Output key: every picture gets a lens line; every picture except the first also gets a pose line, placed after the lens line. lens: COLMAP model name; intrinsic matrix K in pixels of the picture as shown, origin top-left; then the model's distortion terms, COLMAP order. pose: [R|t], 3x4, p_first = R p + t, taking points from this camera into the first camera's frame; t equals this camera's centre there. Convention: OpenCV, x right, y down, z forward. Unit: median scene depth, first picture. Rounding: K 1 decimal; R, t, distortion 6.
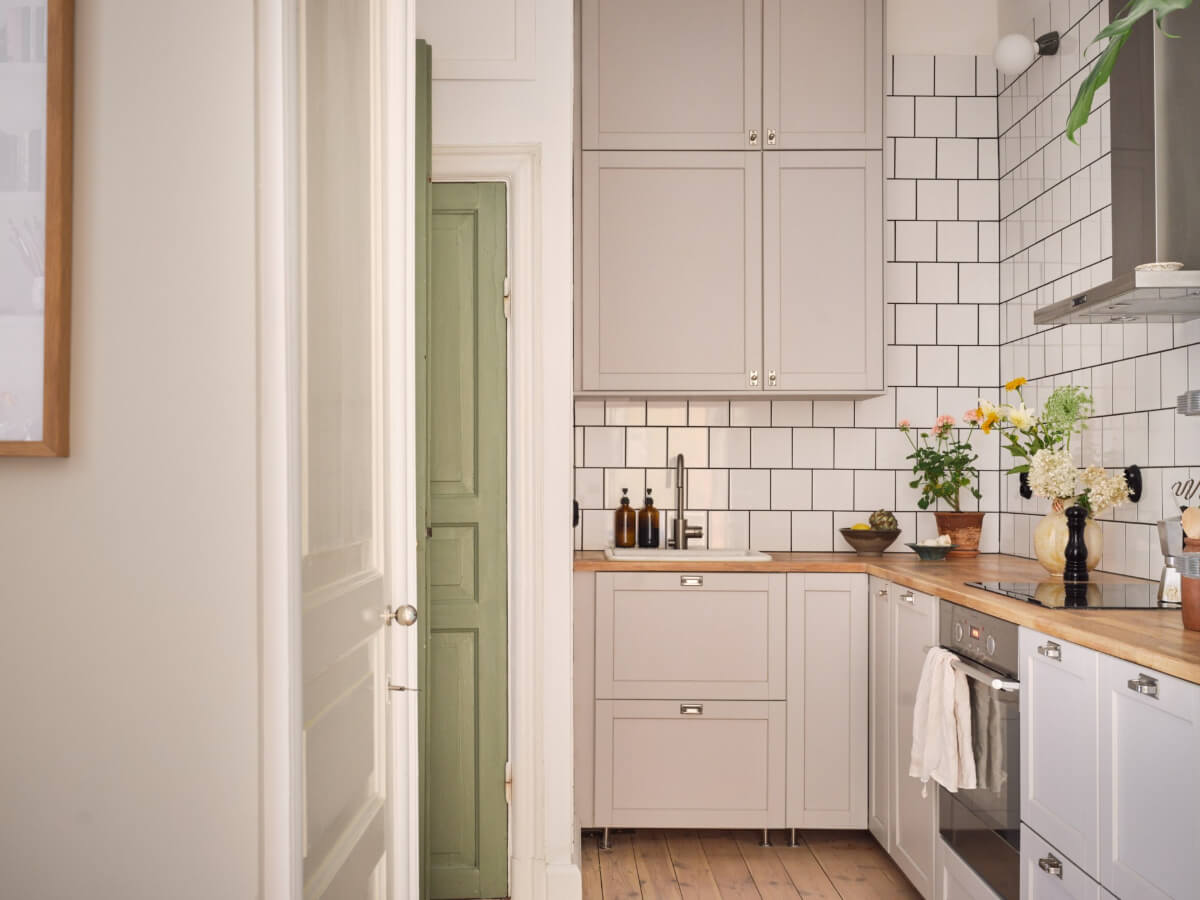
lens RADIAL K [[1224.5, 0, 600.0], [0, 1224.5, 450.0], [0, 0, 1]] dist [-0.005236, 0.000767]
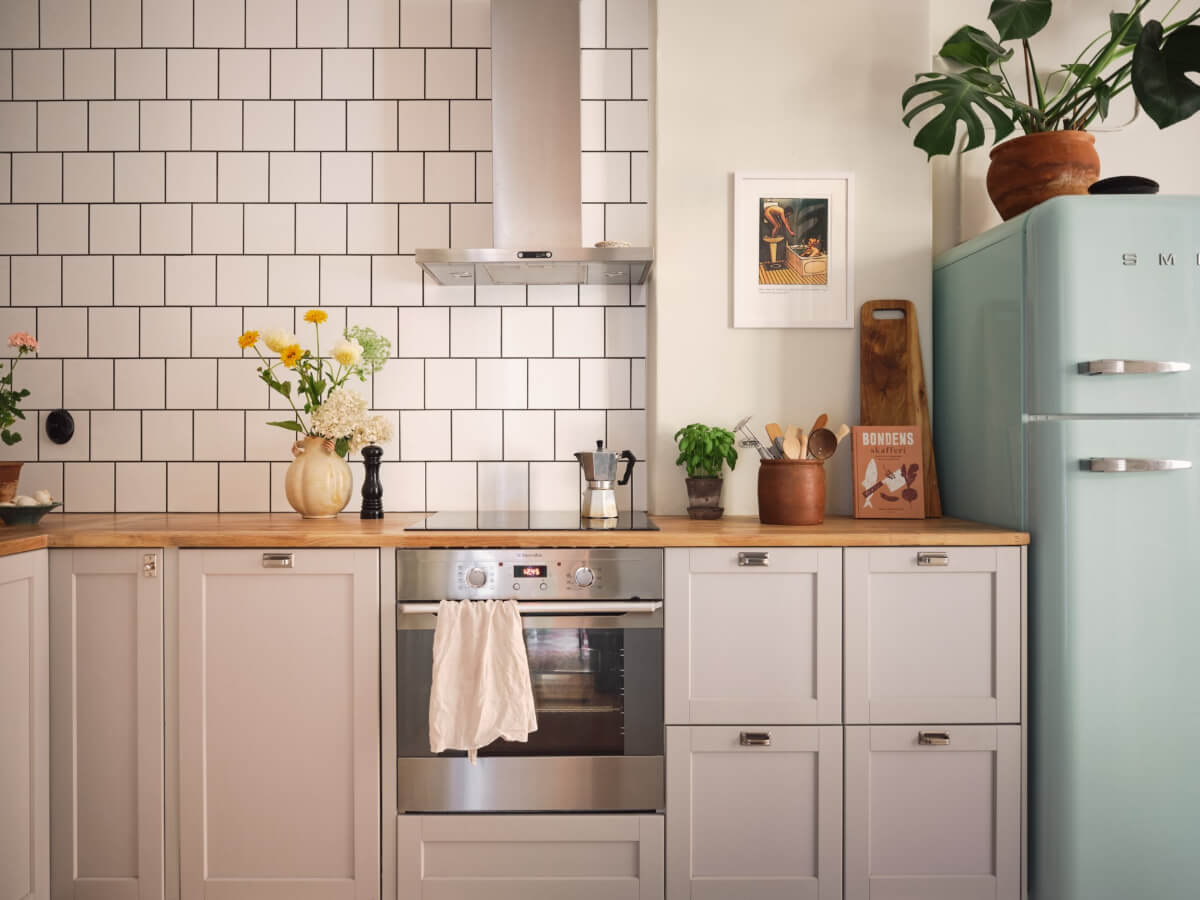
lens RADIAL K [[1224.5, 0, 600.0], [0, 1224.5, 450.0], [0, 0, 1]] dist [-0.005236, 0.000767]
pose [[-0.006609, -0.025358, 0.999657, -0.638036], [-0.014546, 0.999575, 0.025260, 0.021327], [-0.999872, -0.014374, -0.006975, 0.819592]]
